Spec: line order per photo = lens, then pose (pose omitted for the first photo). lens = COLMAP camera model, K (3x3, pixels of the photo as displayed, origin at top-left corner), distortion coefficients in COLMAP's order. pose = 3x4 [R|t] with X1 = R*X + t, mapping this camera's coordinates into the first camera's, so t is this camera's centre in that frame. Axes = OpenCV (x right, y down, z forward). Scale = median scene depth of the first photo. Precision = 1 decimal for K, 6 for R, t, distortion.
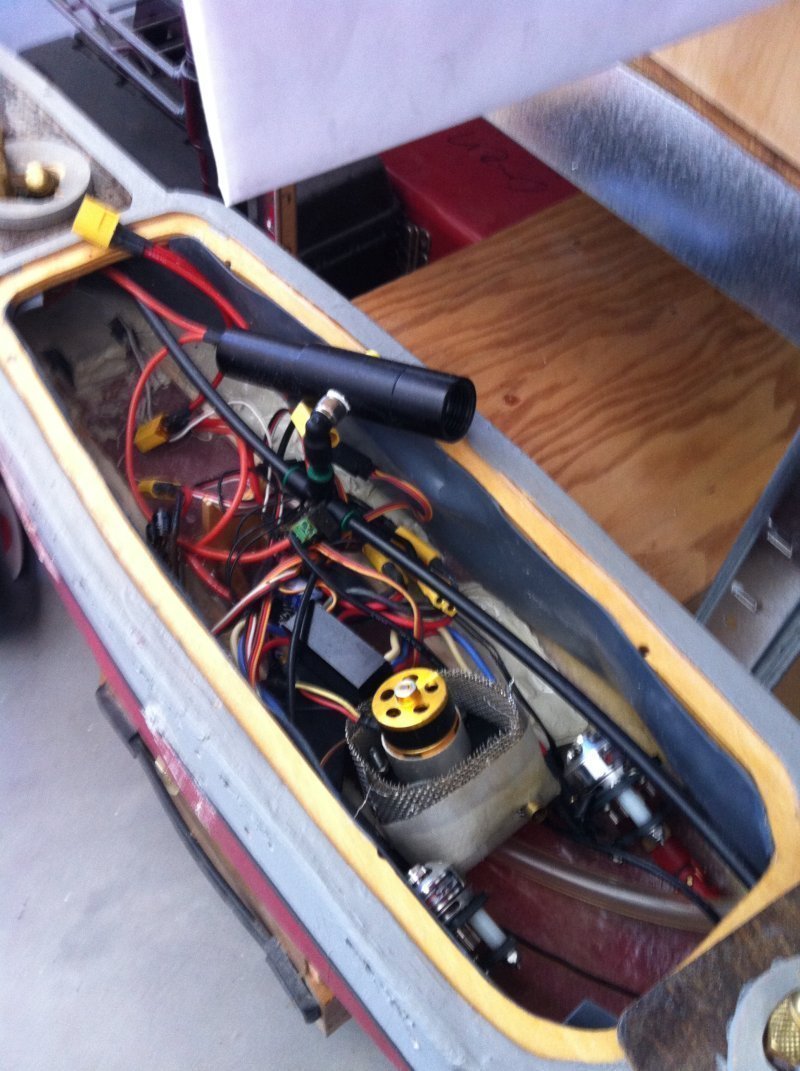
lens RADIAL K [[1012.0, 0, 400.0], [0, 1012.0, 535.5], [0, 0, 1]] dist [-0.006032, 0.002667]
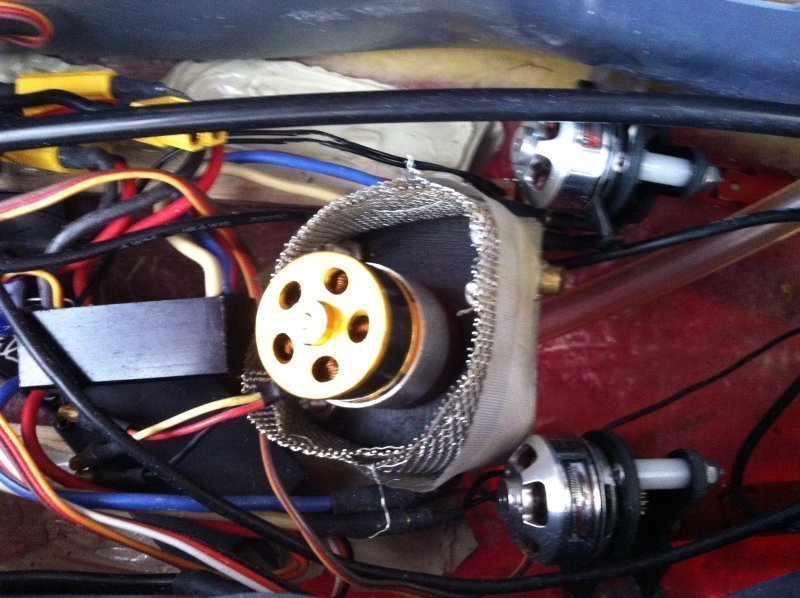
lens RADIAL K [[755.9, 0, 400.0], [0, 755.9, 299.0], [0, 0, 1]] dist [-0.006032, 0.002667]
pose [[0.660528, -0.737410, 0.141168, -0.007945], [0.590018, 0.626096, 0.509787, -0.022486], [-0.464307, -0.253437, 0.848639, 0.588232]]
